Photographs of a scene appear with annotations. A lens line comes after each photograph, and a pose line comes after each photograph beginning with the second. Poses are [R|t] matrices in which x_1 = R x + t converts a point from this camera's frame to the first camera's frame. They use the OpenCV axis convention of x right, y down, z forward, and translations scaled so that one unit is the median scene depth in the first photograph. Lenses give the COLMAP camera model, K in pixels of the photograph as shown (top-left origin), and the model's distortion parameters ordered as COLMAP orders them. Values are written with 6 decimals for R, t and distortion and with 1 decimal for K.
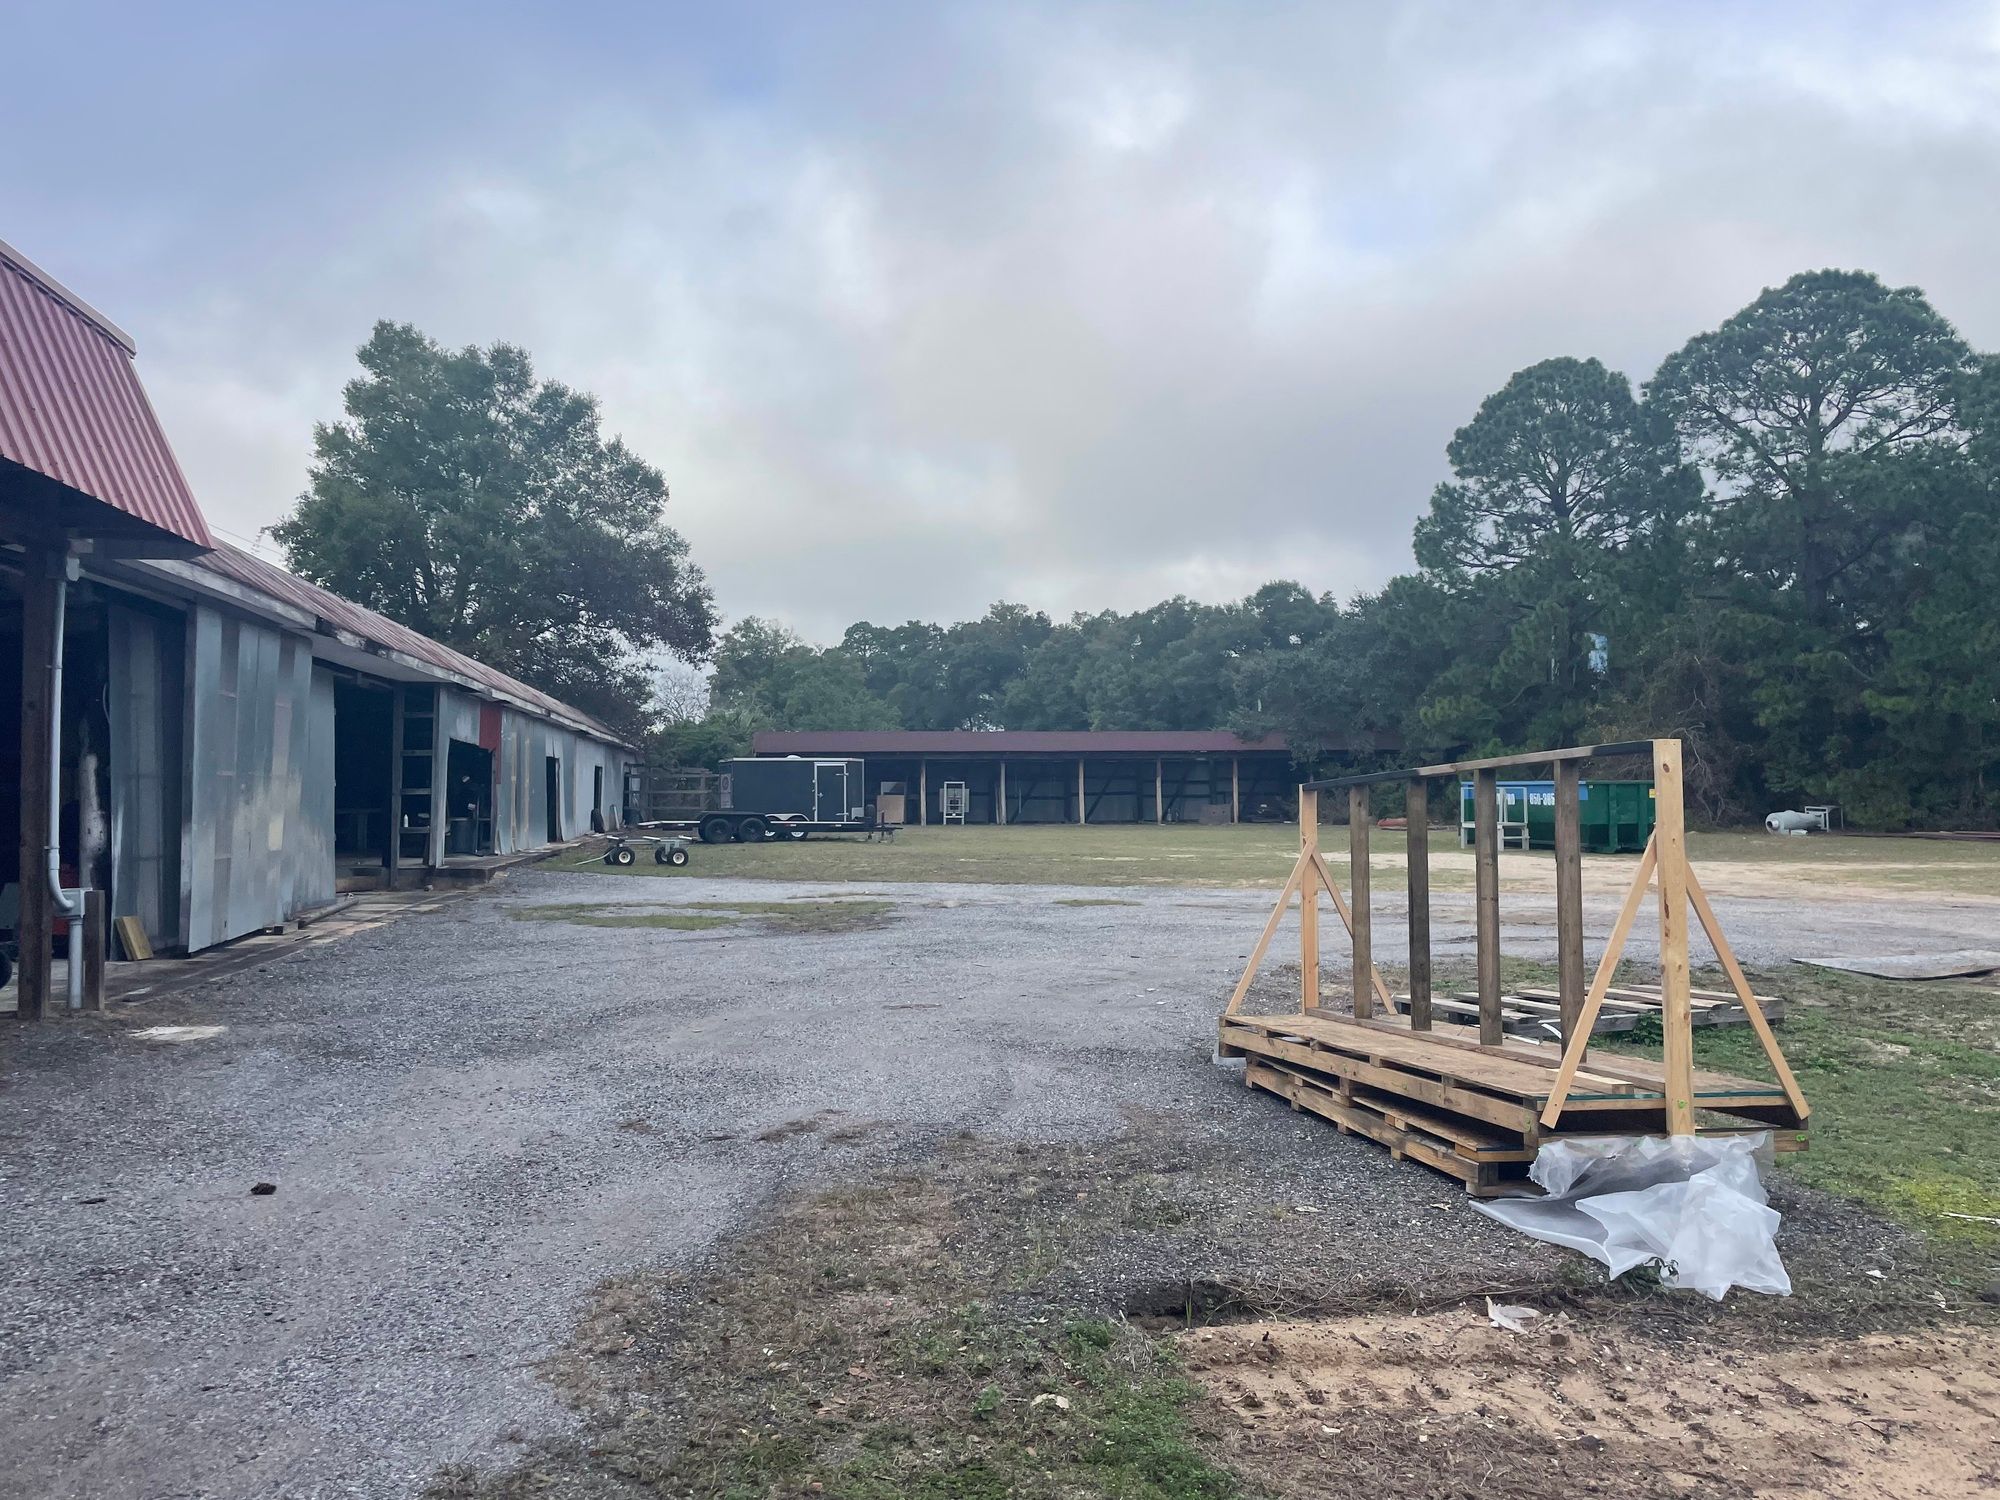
lens RADIAL K [[1541.8, 0, 1009.7], [0, 1541.8, 687.0], [0, 0, 1]] dist [0.095013, -0.113558]
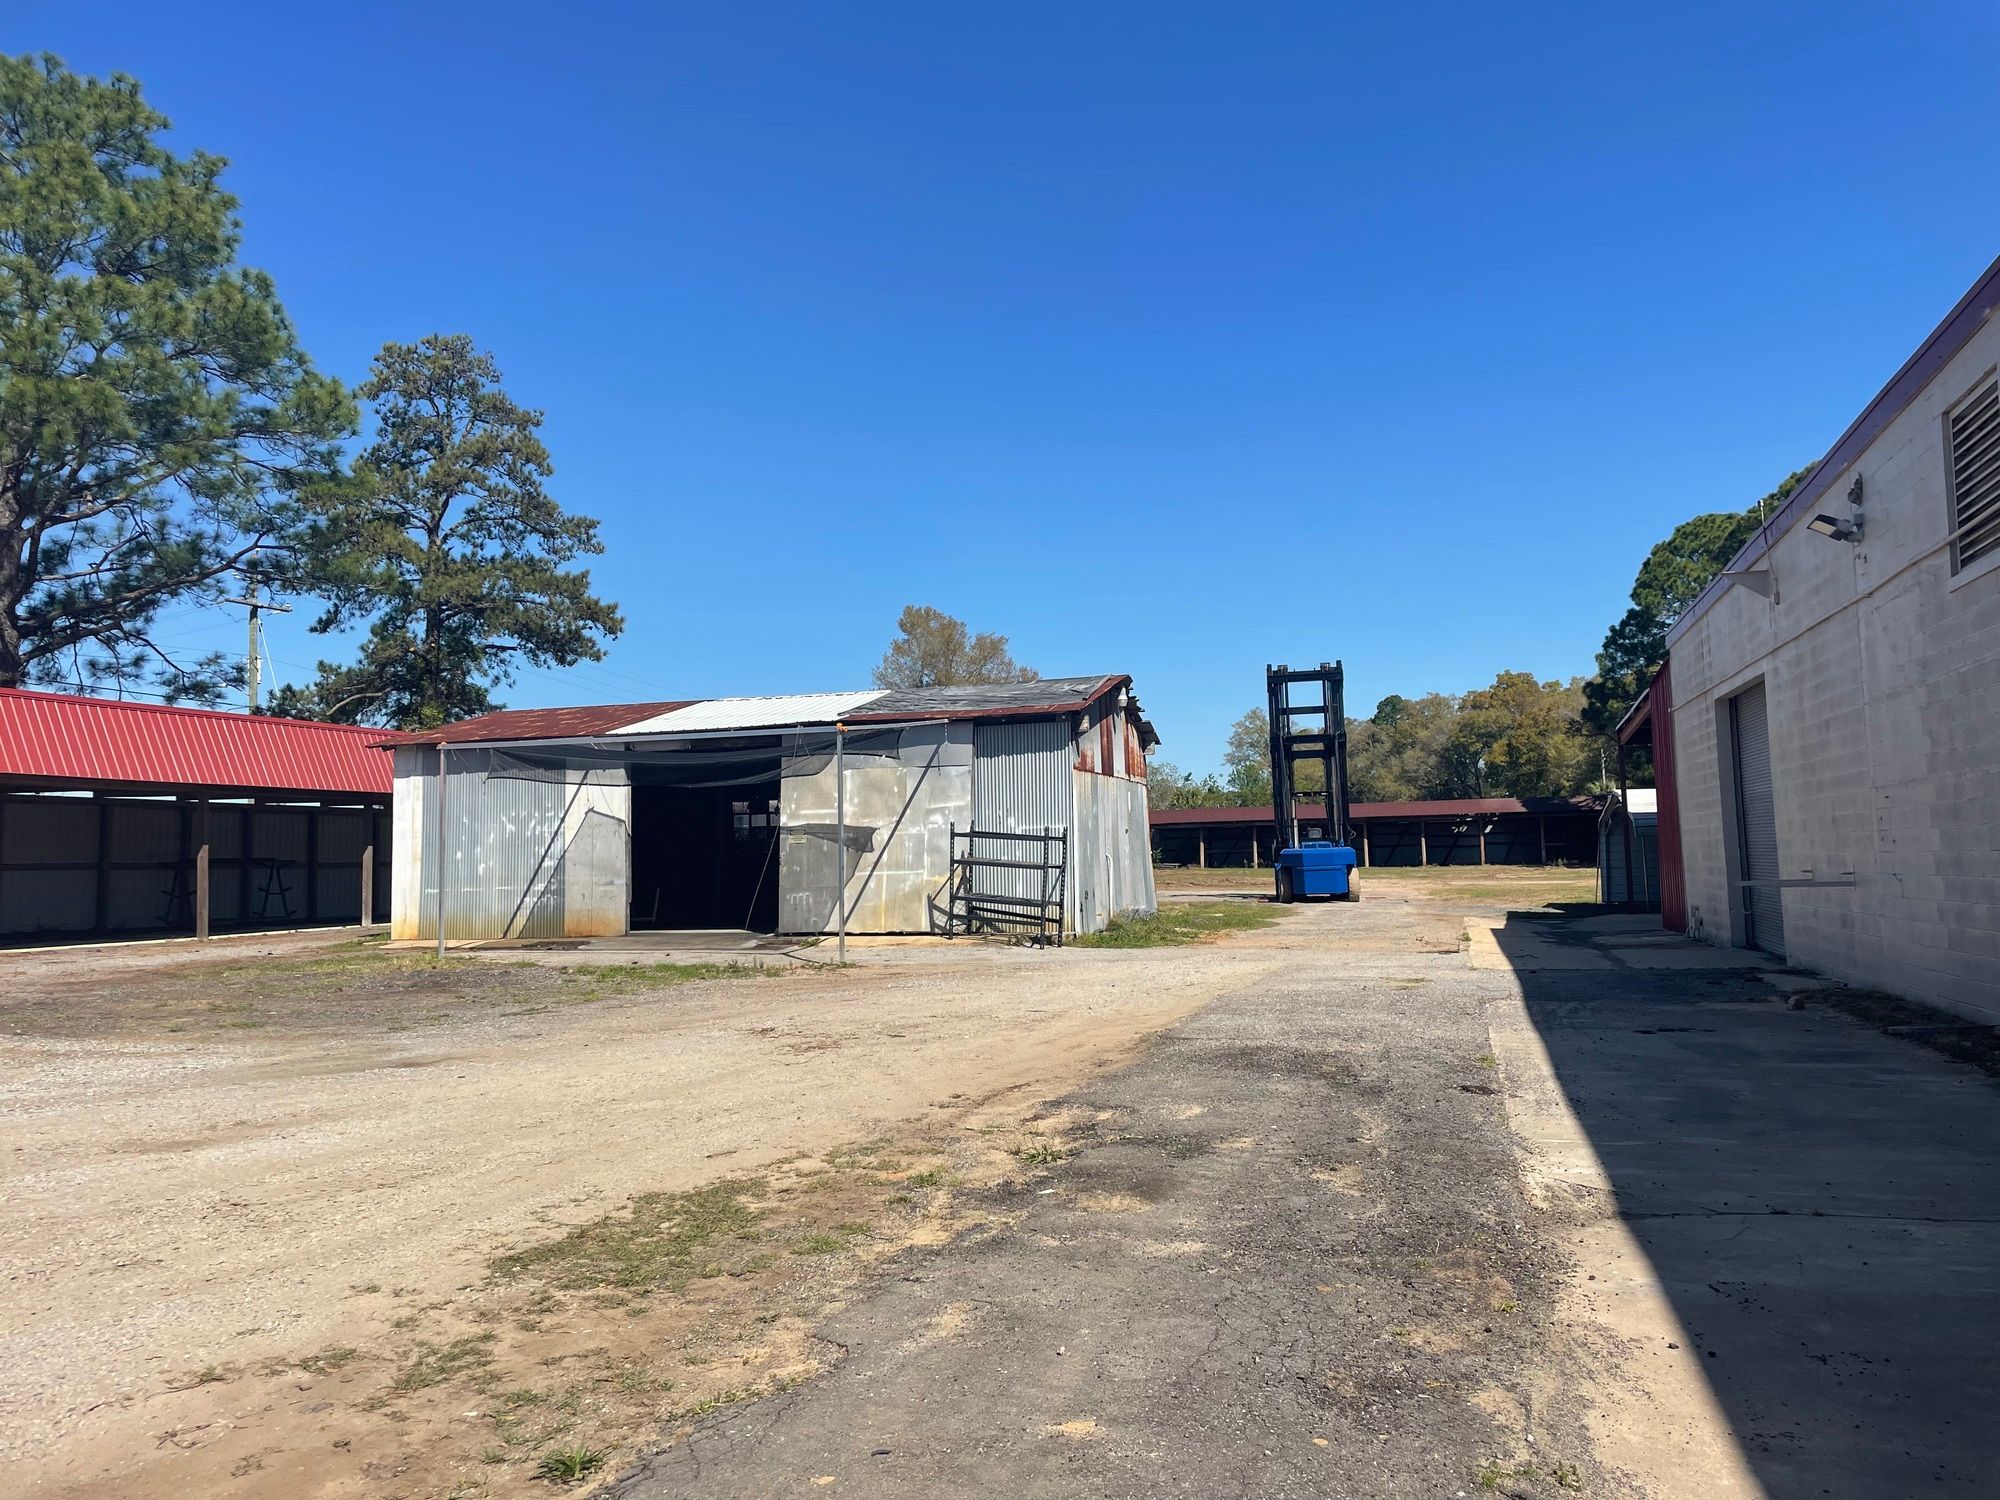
lens RADIAL K [[1520.6, 0, 998.8], [0, 1520.6, 731.5], [0, 0, 1]] dist [0.101496, -0.157463]
pose [[0.905968, -0.055399, -0.419706, 0.358568], [0.053302, 0.998438, -0.016733, -0.034241], [0.419977, -0.007212, 0.907506, -0.476557]]
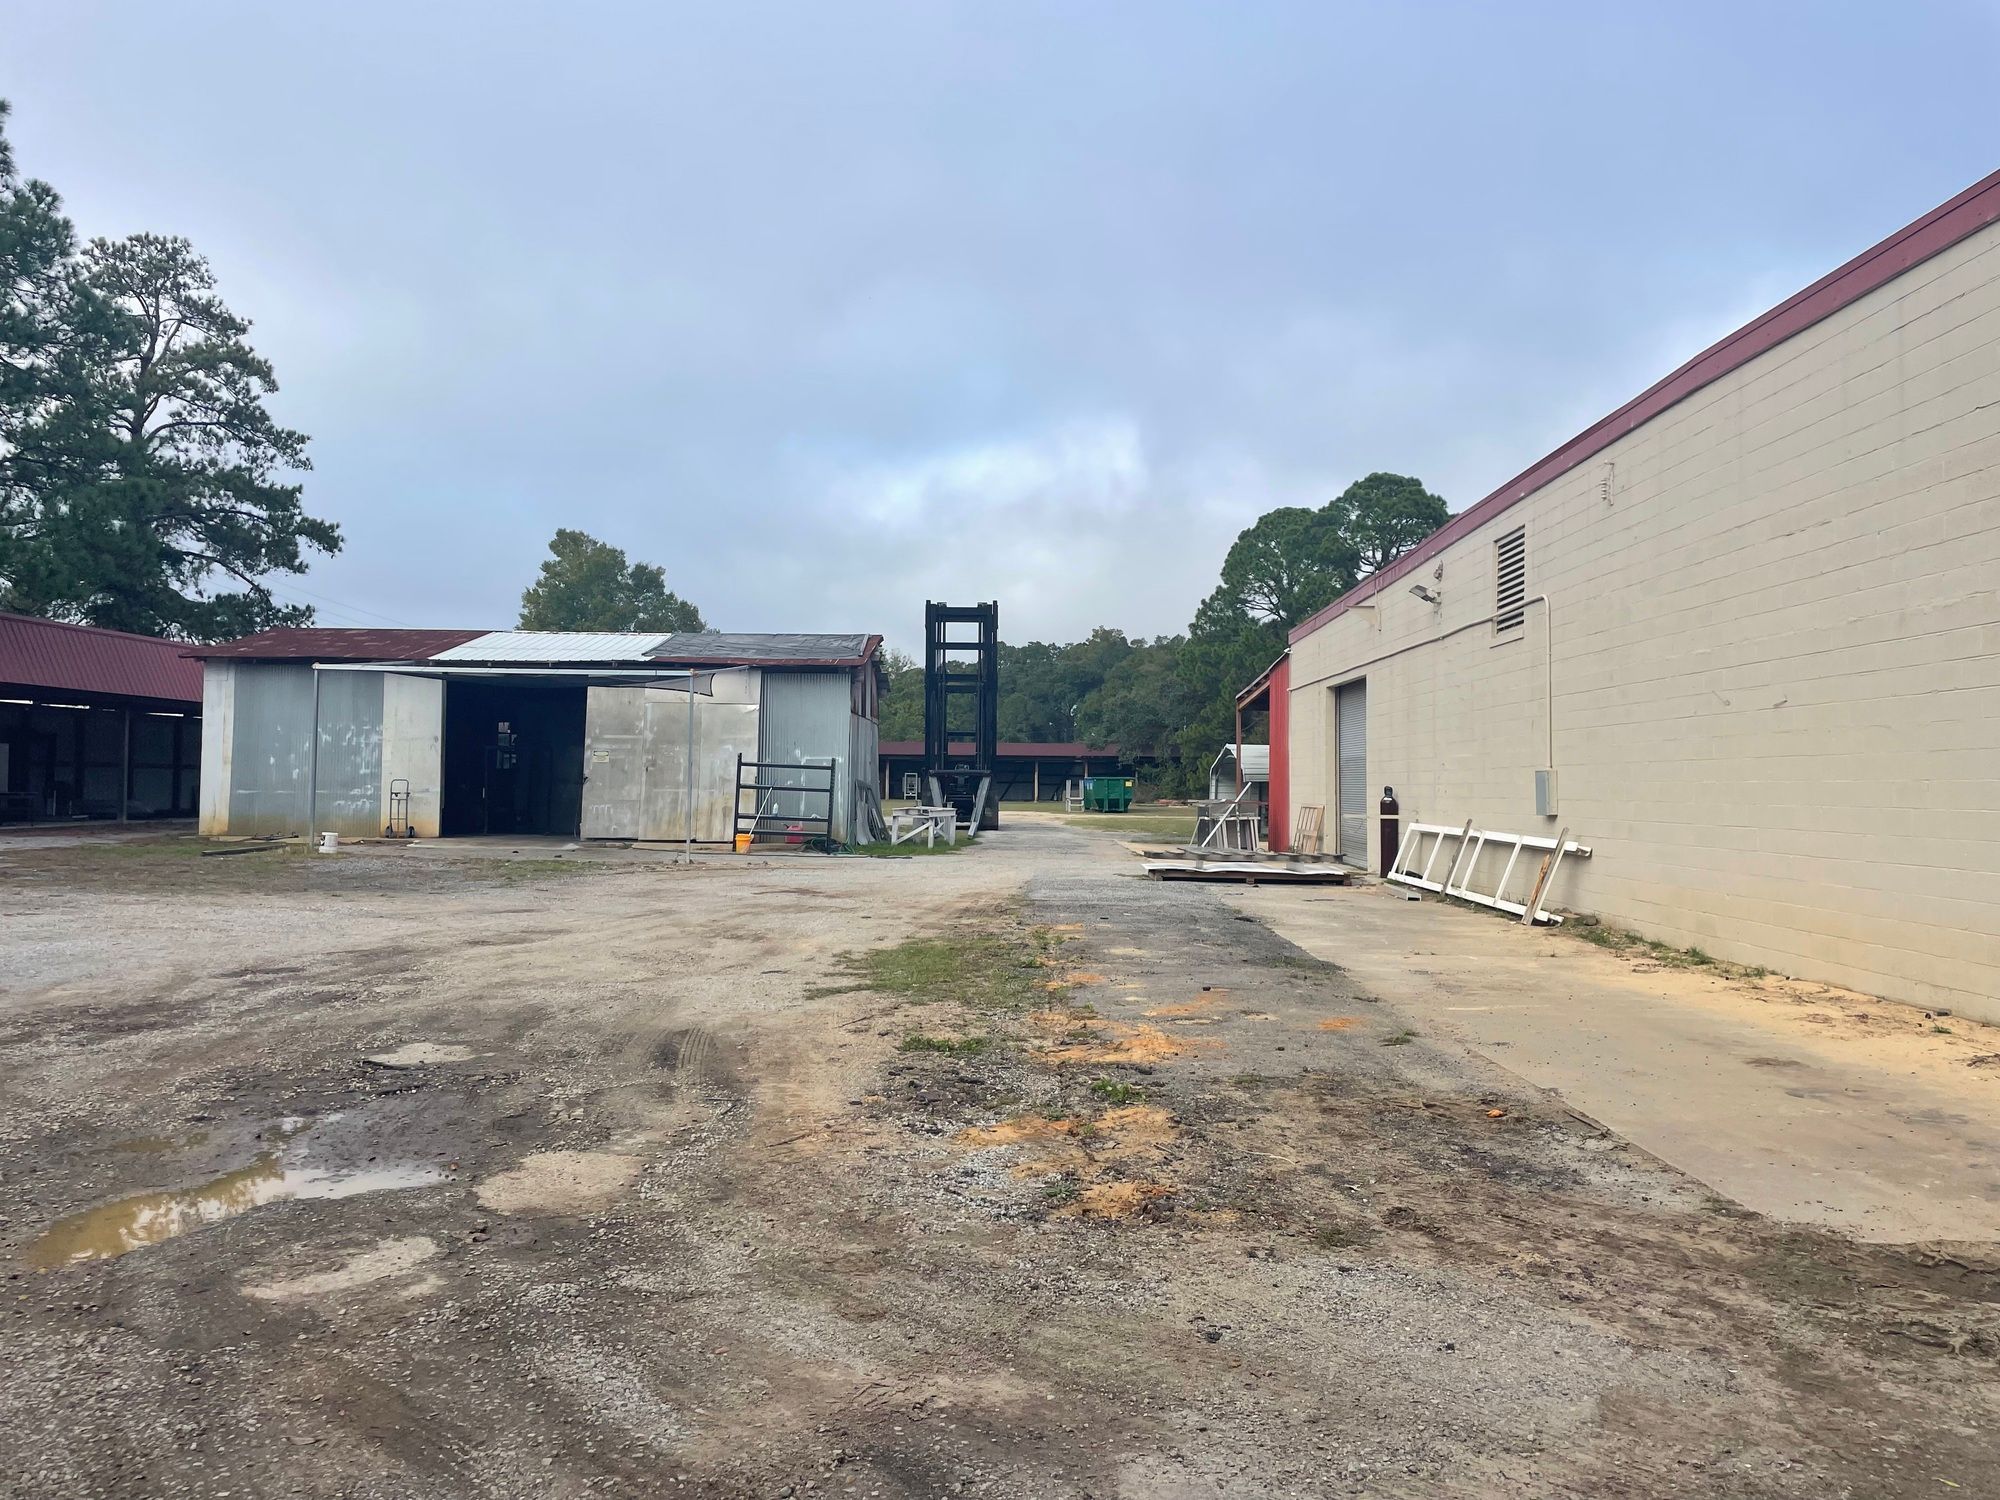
lens RADIAL K [[1520.6, 0, 998.8], [0, 1520.6, 731.5], [0, 0, 1]] dist [0.101496, -0.157463]
pose [[0.985625, 0.009304, -0.168690, 0.340256], [-0.003381, 0.999369, 0.035367, -0.041382], [0.168913, -0.034288, 0.985034, -0.580707]]
